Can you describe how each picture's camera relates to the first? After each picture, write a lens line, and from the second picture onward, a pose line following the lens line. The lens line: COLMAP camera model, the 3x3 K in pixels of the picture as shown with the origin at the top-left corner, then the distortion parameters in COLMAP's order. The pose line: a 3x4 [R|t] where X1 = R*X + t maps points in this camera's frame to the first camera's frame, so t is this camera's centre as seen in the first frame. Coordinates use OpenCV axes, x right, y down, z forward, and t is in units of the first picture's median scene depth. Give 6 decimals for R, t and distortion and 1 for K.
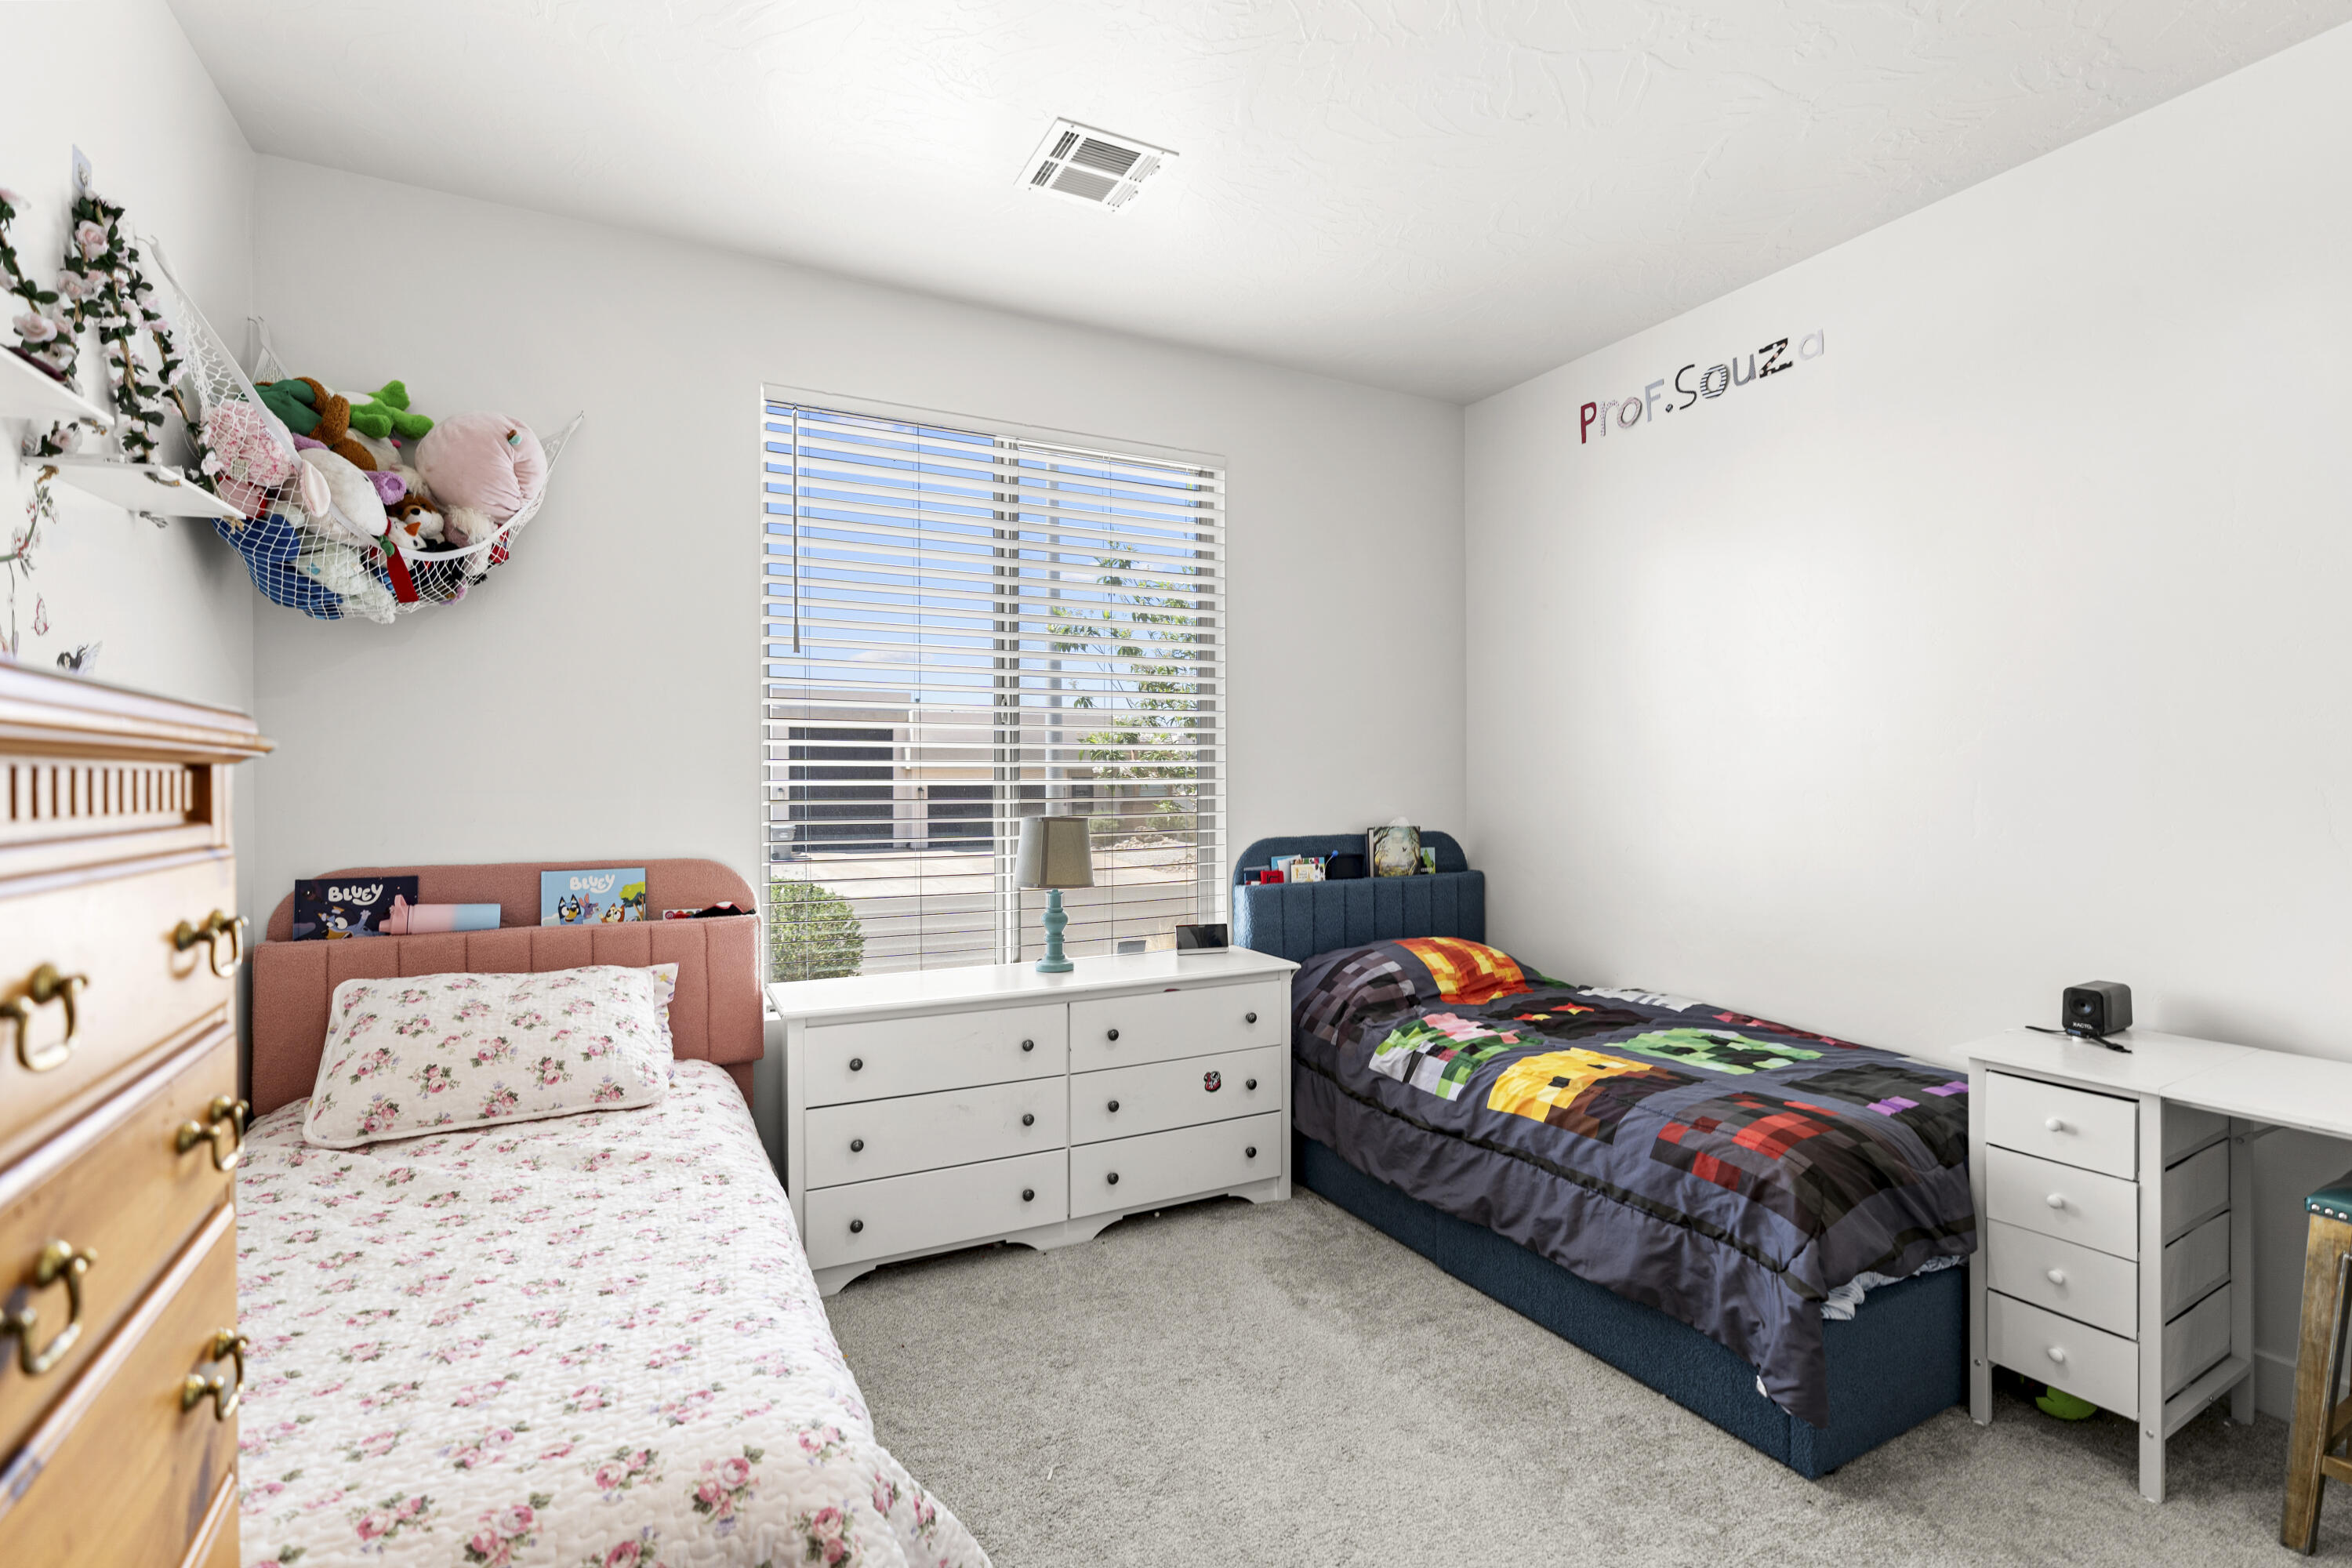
lens RADIAL K [[1055.9, 0, 1183.6], [0, 1055.9, 778.1], [0, 0, 1]] dist [-0.012250, 0.003717]
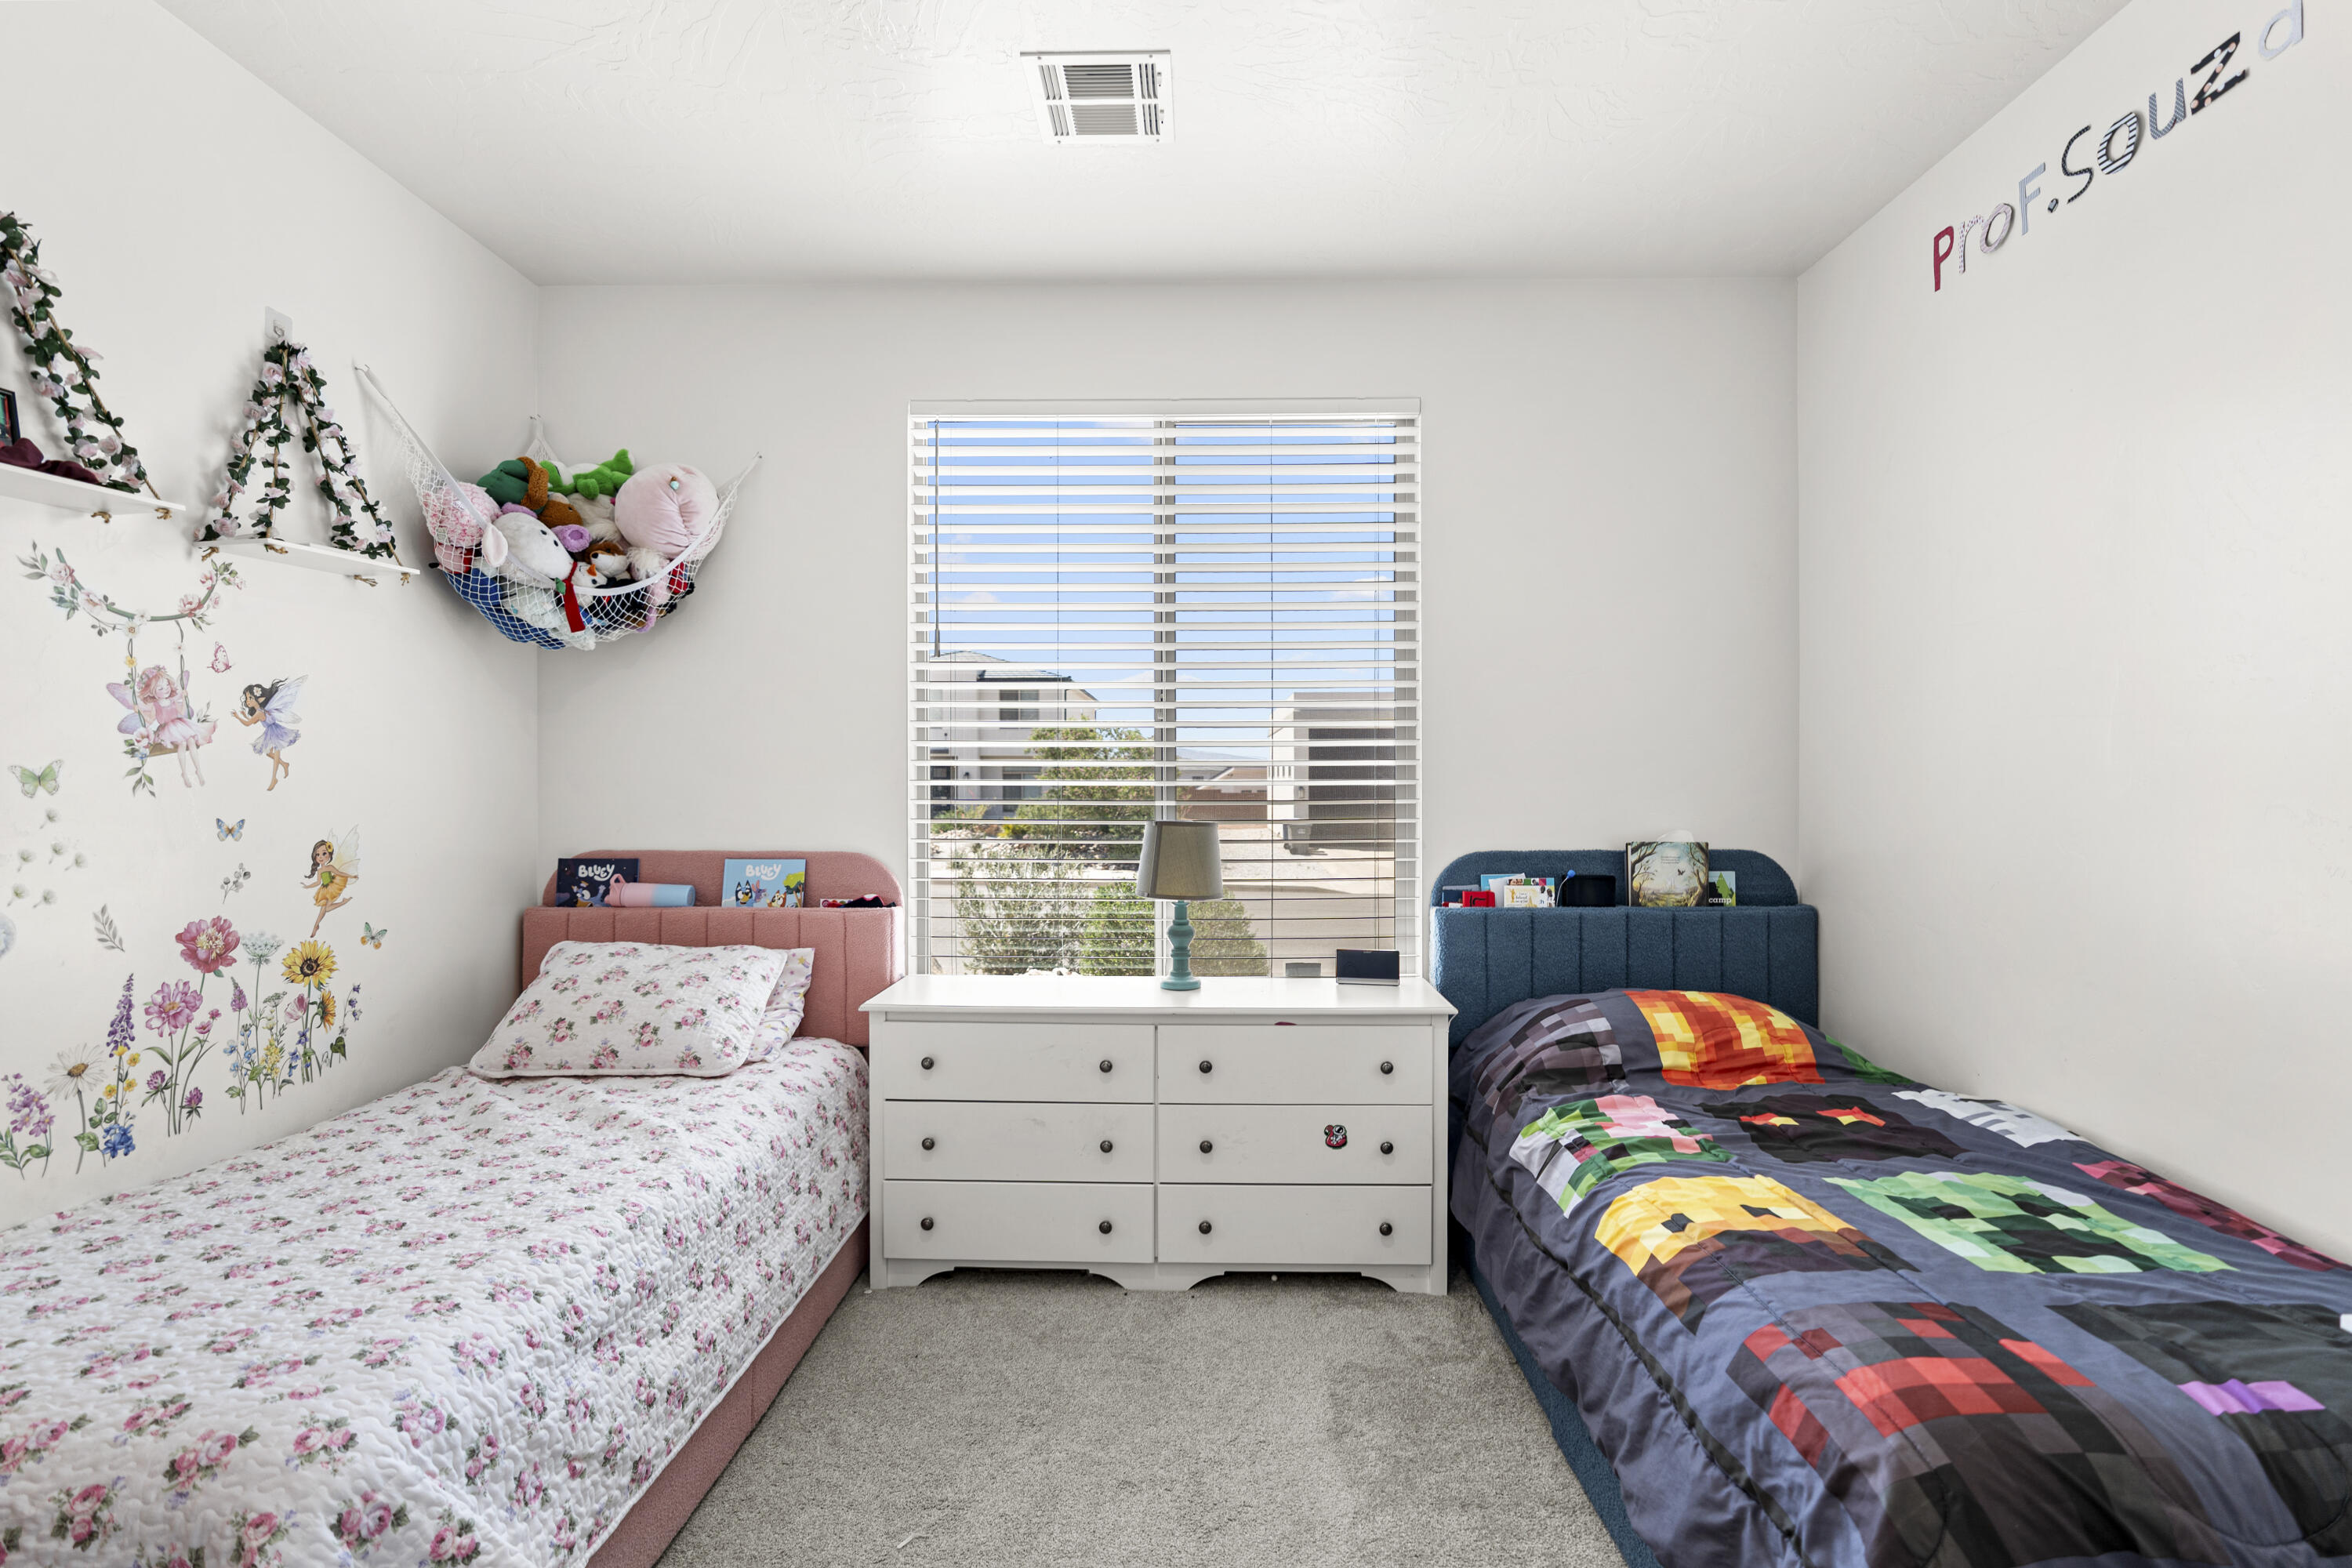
lens RADIAL K [[1055.9, 0, 1183.6], [0, 1055.9, 778.1], [0, 0, 1]] dist [-0.012250, 0.003717]
pose [[0.878596, 0.002092, -0.477561, 0.383303], [-0.001679, 0.999998, 0.001293, -0.001731], [0.477563, -0.000334, 0.878598, 0.233215]]
